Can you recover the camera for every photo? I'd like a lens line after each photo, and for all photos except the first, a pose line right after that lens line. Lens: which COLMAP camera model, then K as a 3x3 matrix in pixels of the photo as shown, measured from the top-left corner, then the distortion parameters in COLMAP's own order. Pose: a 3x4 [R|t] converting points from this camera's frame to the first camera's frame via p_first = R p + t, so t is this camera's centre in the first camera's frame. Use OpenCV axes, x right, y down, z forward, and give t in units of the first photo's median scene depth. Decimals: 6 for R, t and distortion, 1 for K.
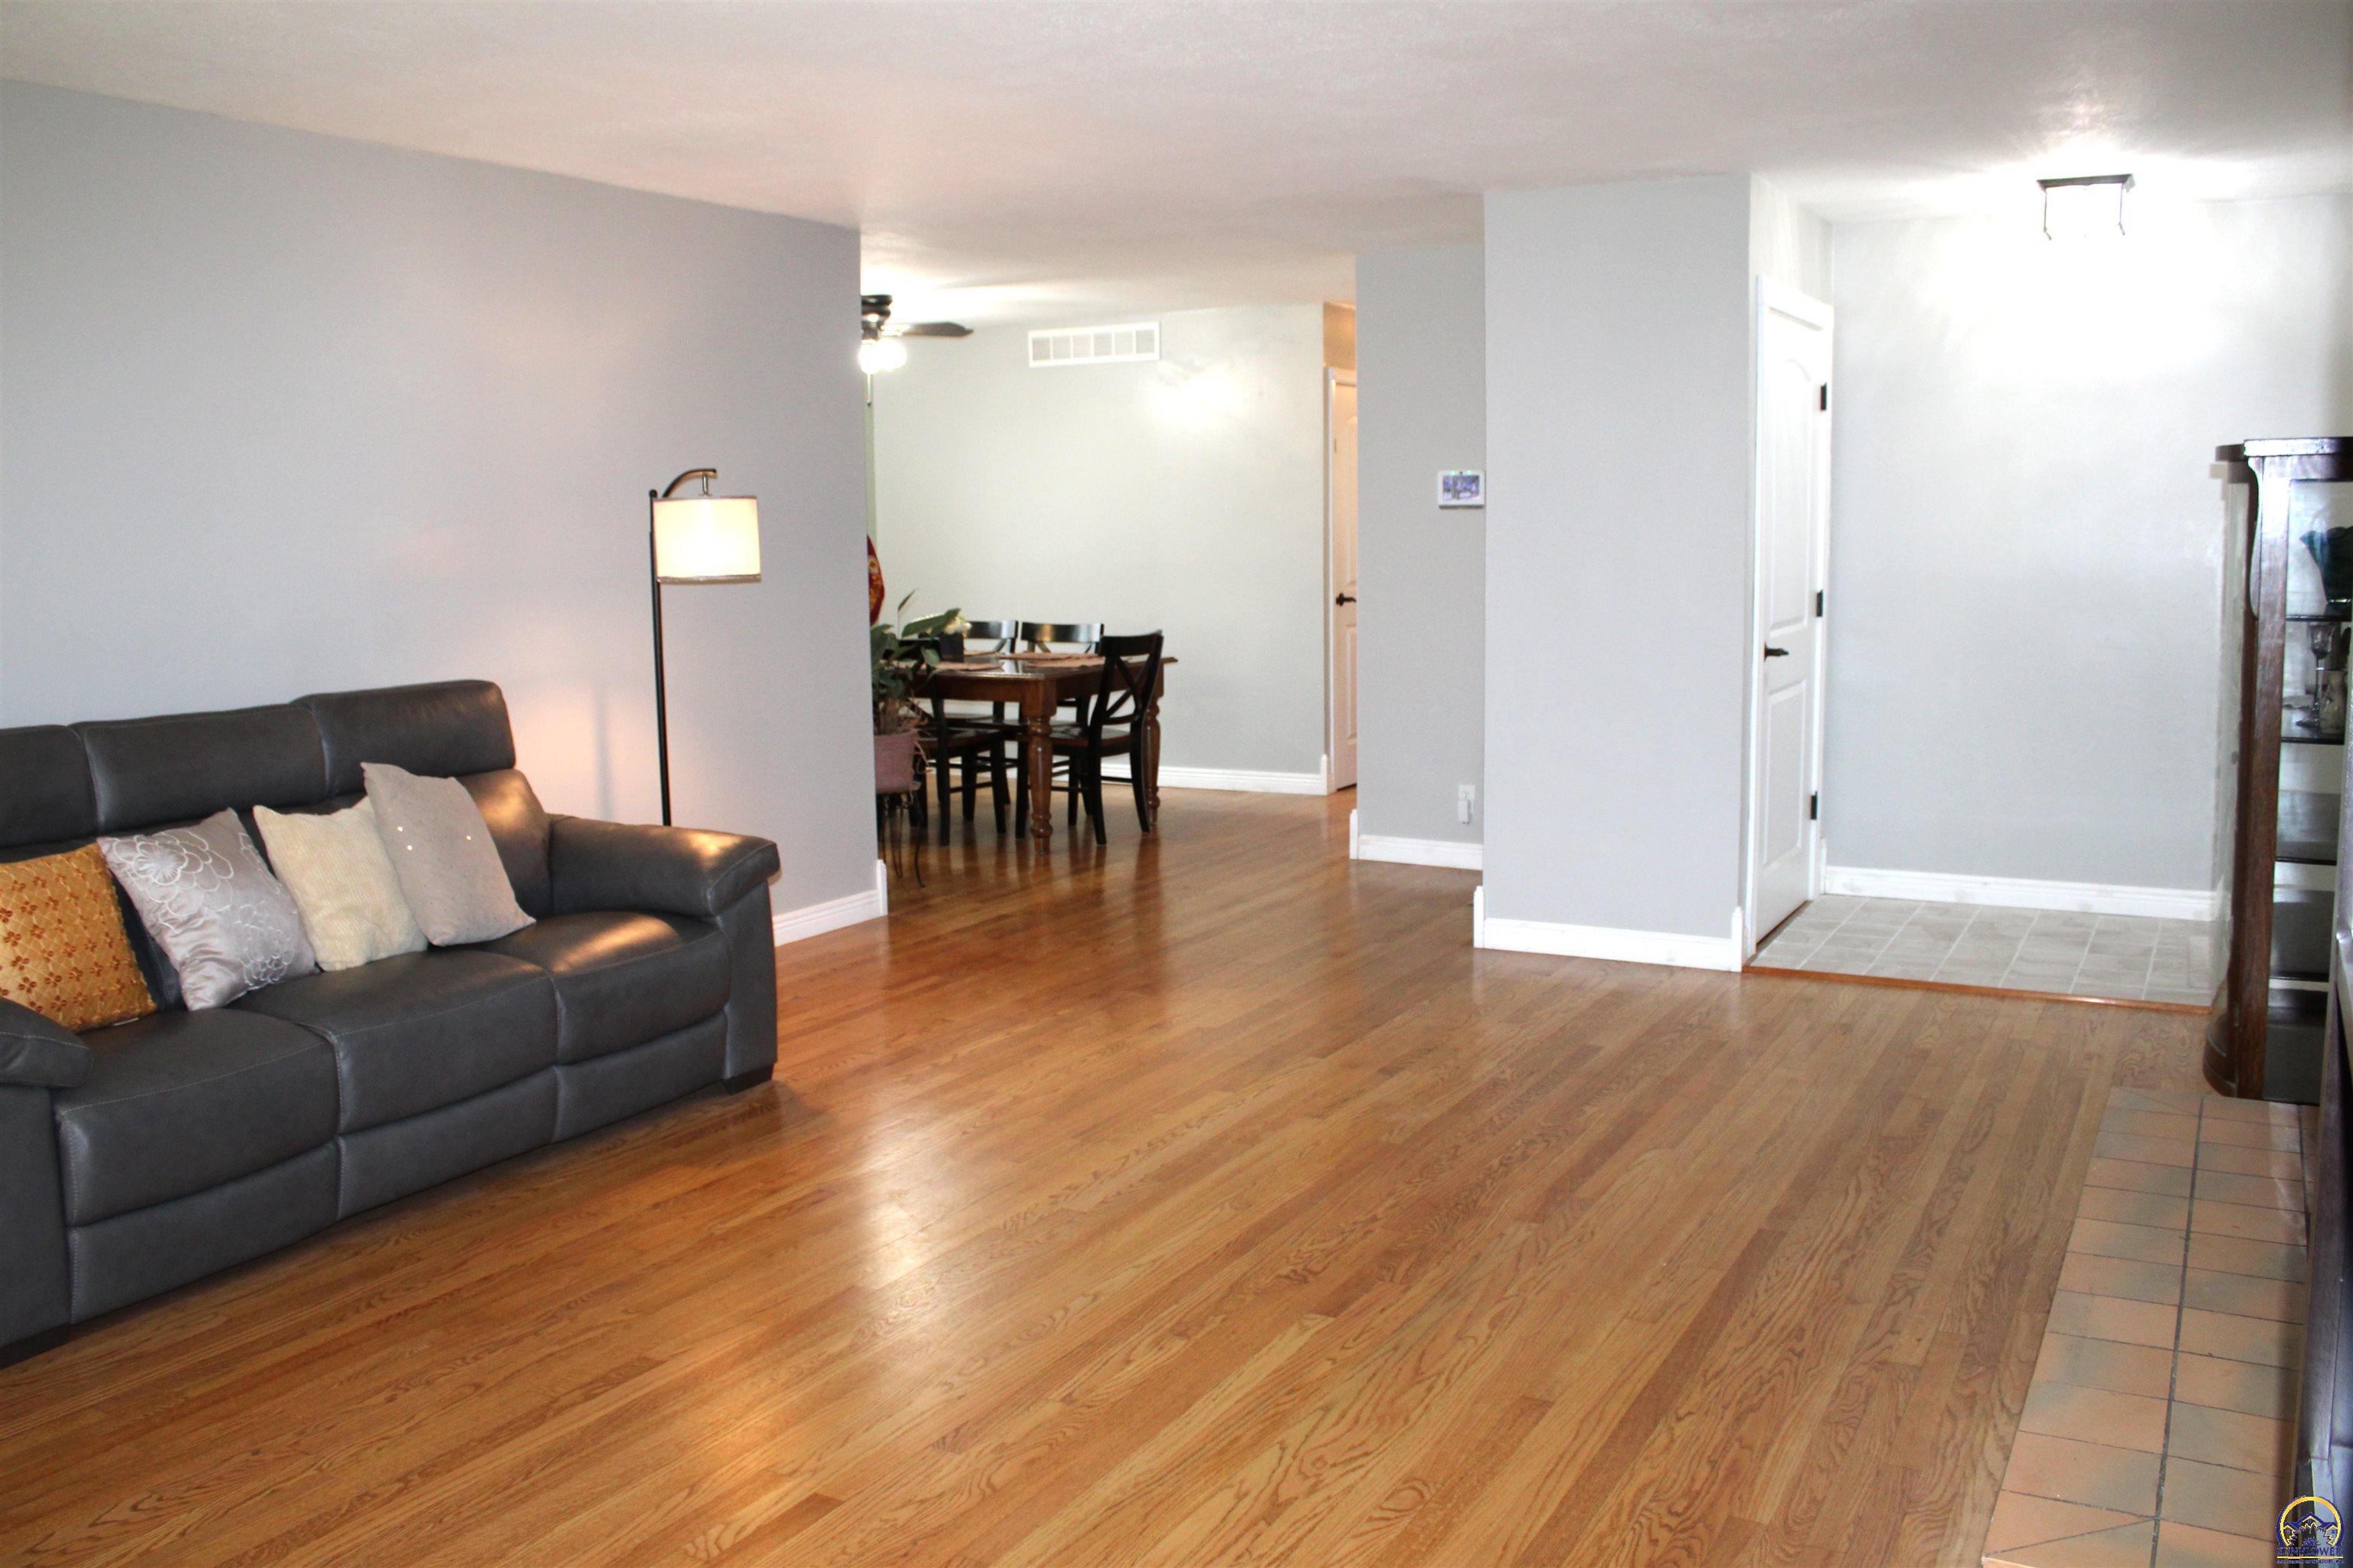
lens RADIAL K [[1964.8, 0, 1160.3], [0, 1964.8, 778.9], [0, 0, 1]] dist [-0.165042, 0.154124]
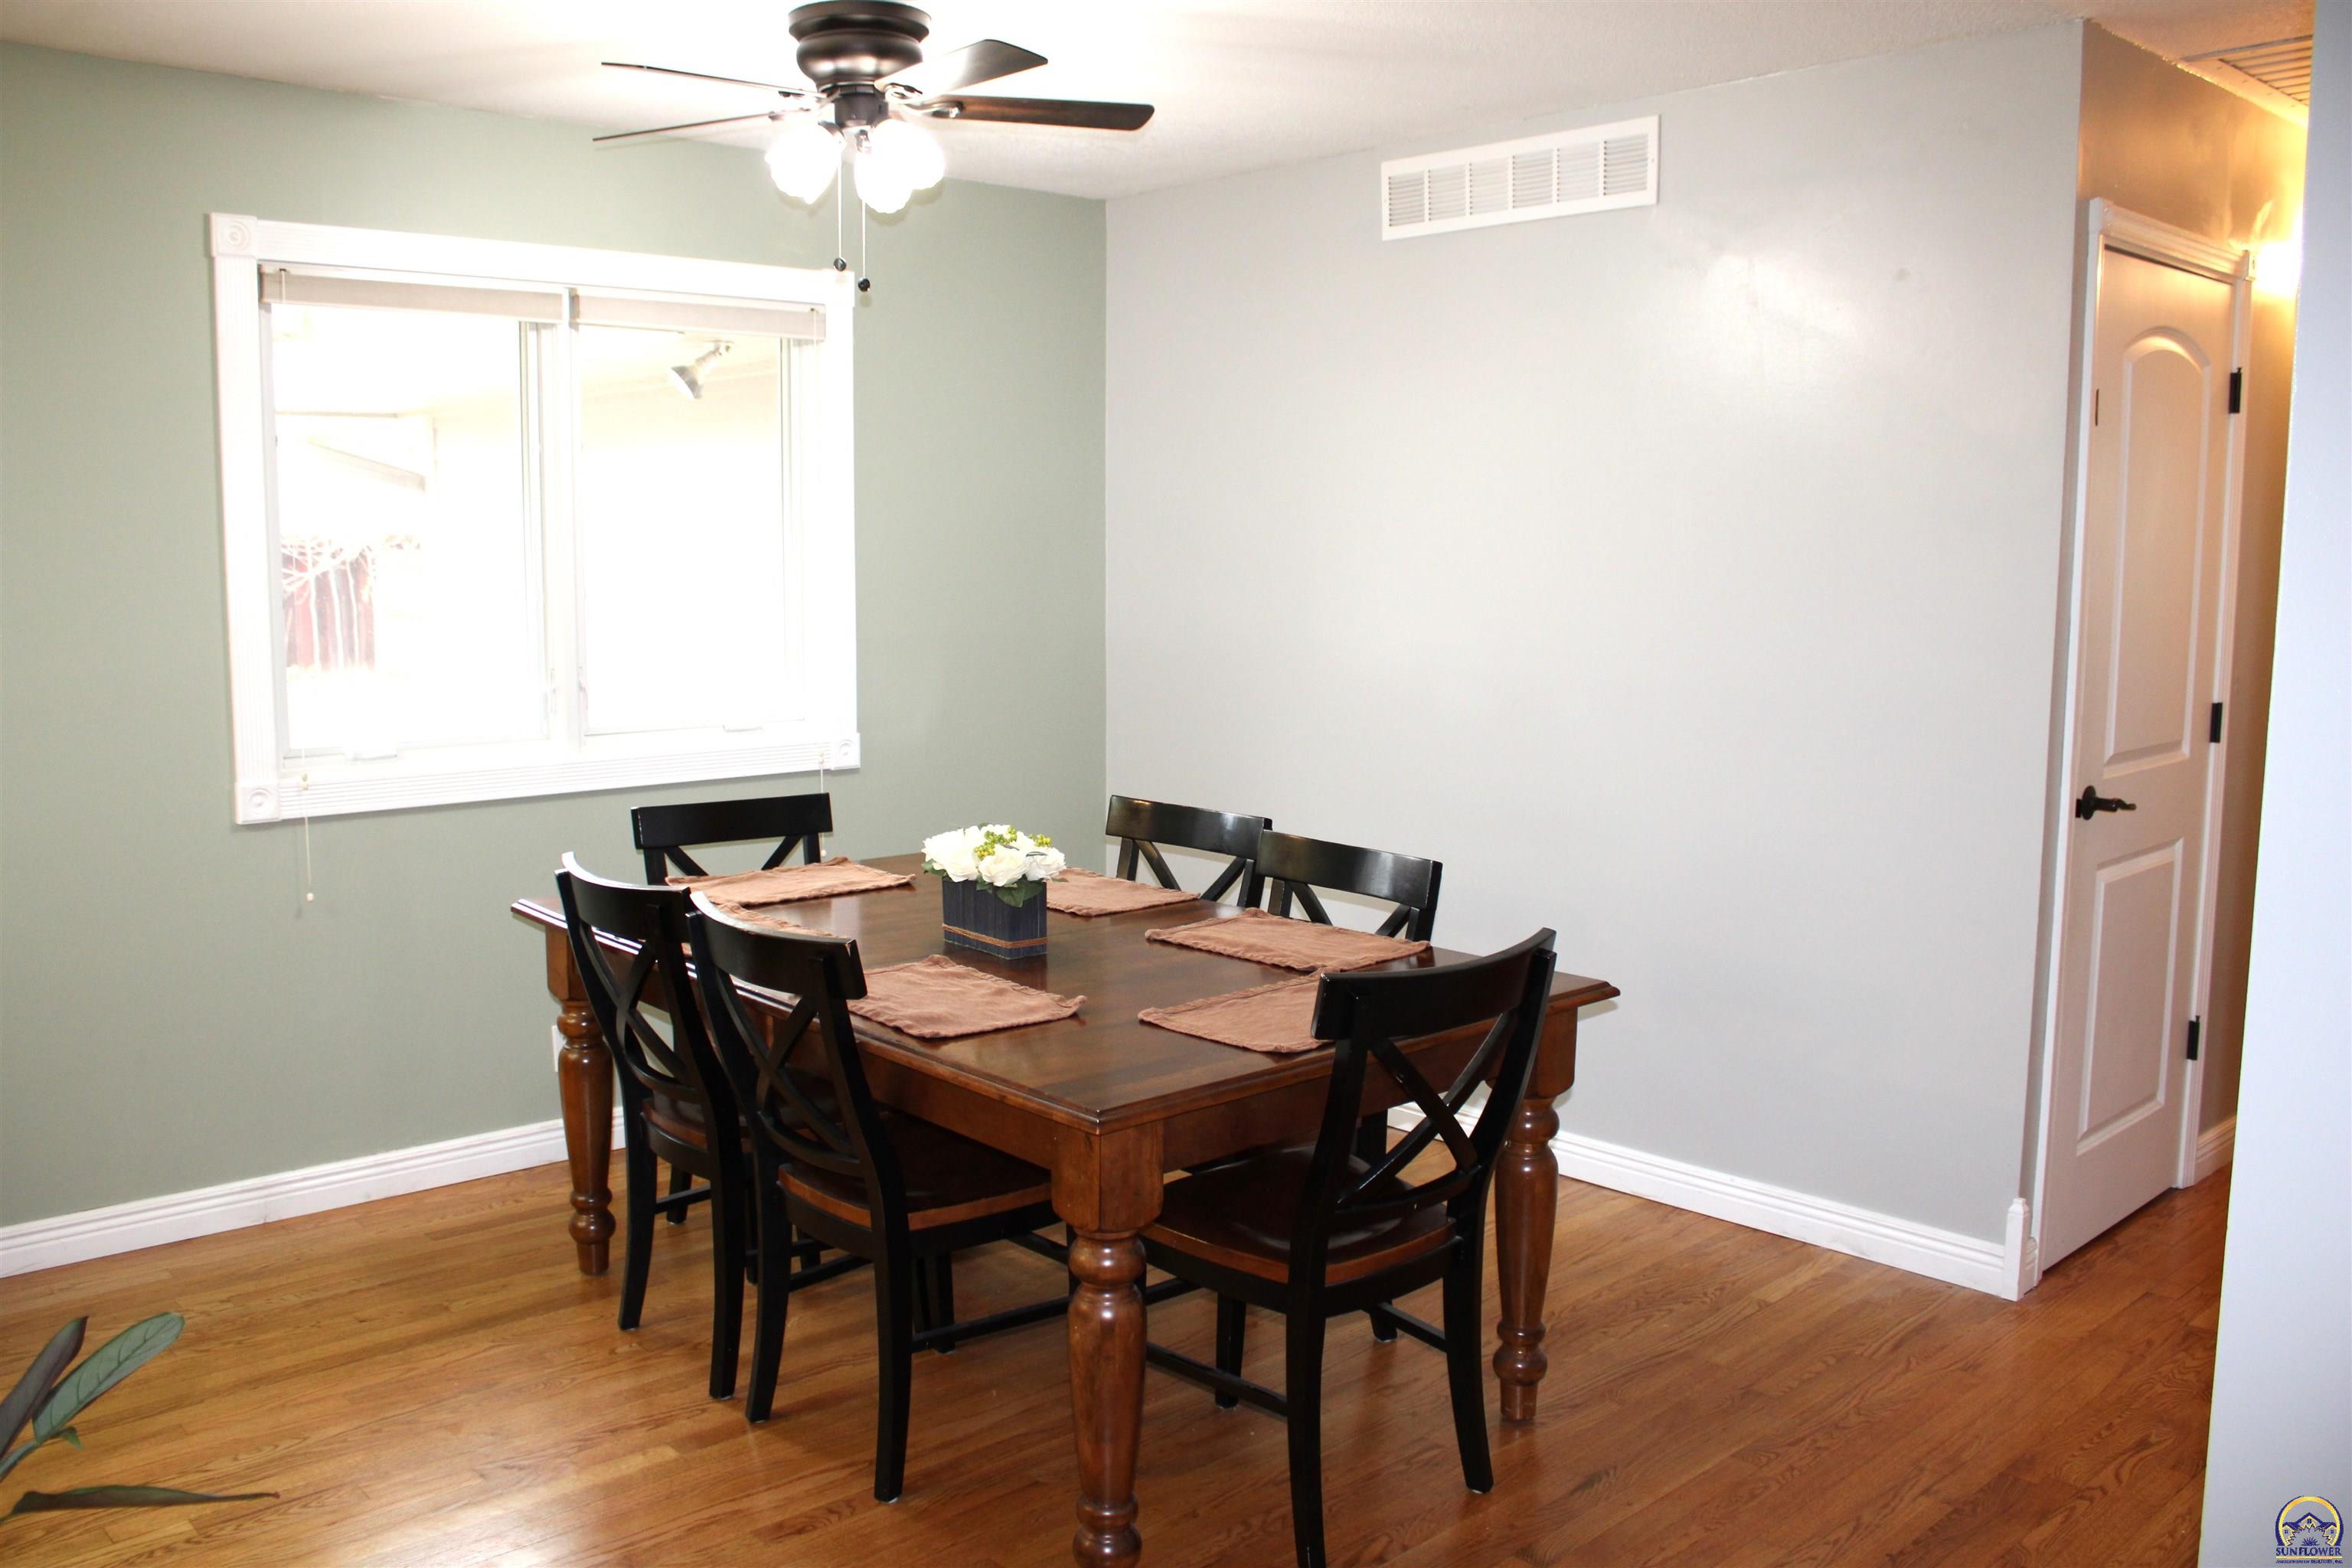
lens RADIAL K [[1963.9, 0, 1159.8], [0, 1963.9, 778.9], [0, 0, 1]] dist [-0.165042, 0.154124]
pose [[0.948479, 0.052118, -0.312525, 0.034039], [-0.054150, 0.998530, 0.002181, -0.085479], [0.312180, 0.014854, 0.949907, 0.571334]]
